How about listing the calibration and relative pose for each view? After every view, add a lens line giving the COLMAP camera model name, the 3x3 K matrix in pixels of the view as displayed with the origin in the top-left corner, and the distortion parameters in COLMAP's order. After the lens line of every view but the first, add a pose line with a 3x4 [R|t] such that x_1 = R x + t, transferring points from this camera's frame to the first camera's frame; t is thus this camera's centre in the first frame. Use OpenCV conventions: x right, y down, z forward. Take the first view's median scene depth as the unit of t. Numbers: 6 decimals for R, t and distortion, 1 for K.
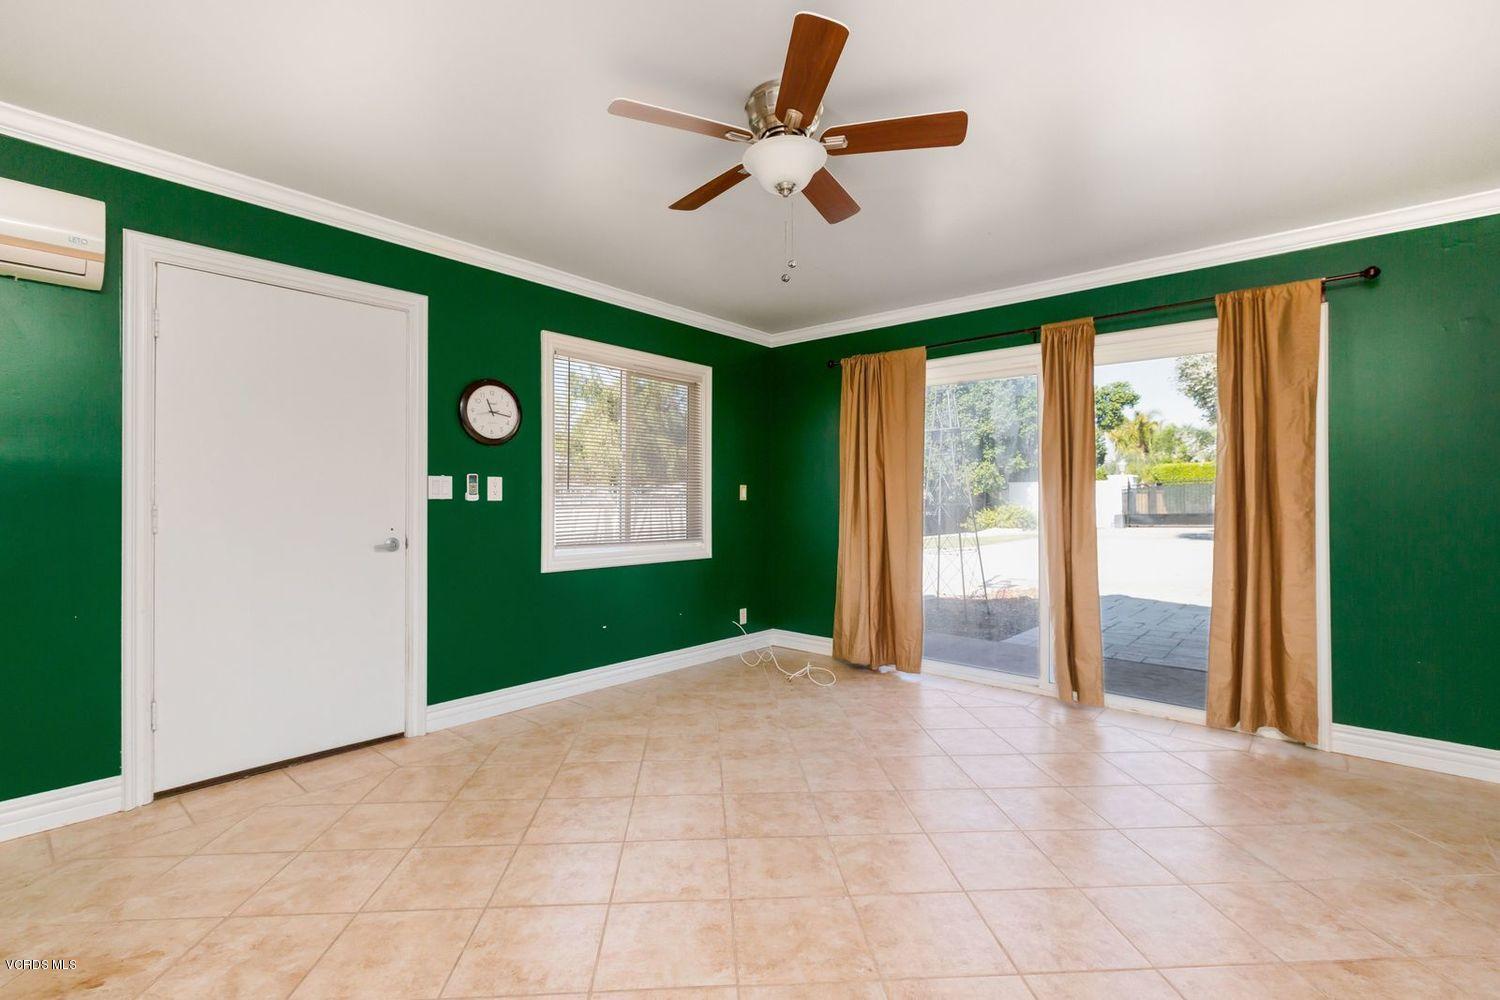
lens RADIAL K [[658.4, 0, 750.9], [0, 658.4, 494.5], [0, 0, 1]] dist [0.000277, -0.000859]
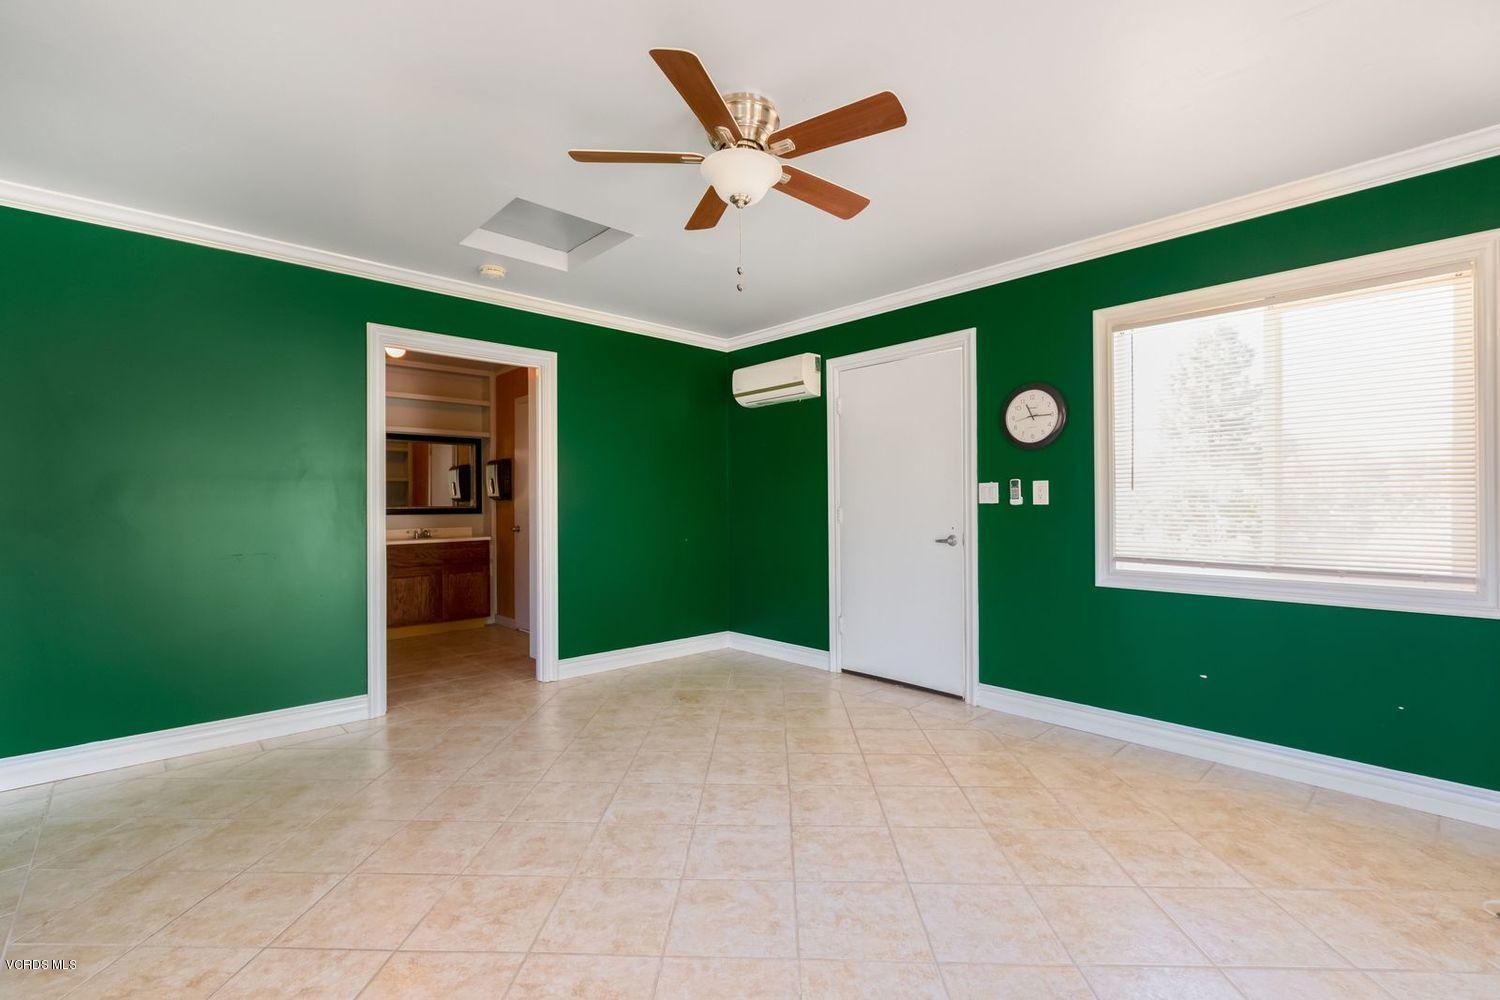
lens RADIAL K [[658.4, 0, 750.4], [0, 658.4, 505.8], [0, 0, 1]] dist [0.000277, -0.000859]
pose [[-0.095719, -0.003242, -0.995403, 0.685345], [0.010227, 0.999939, -0.004240, 0.011841], [0.995356, -0.010586, -0.095680, 0.704038]]
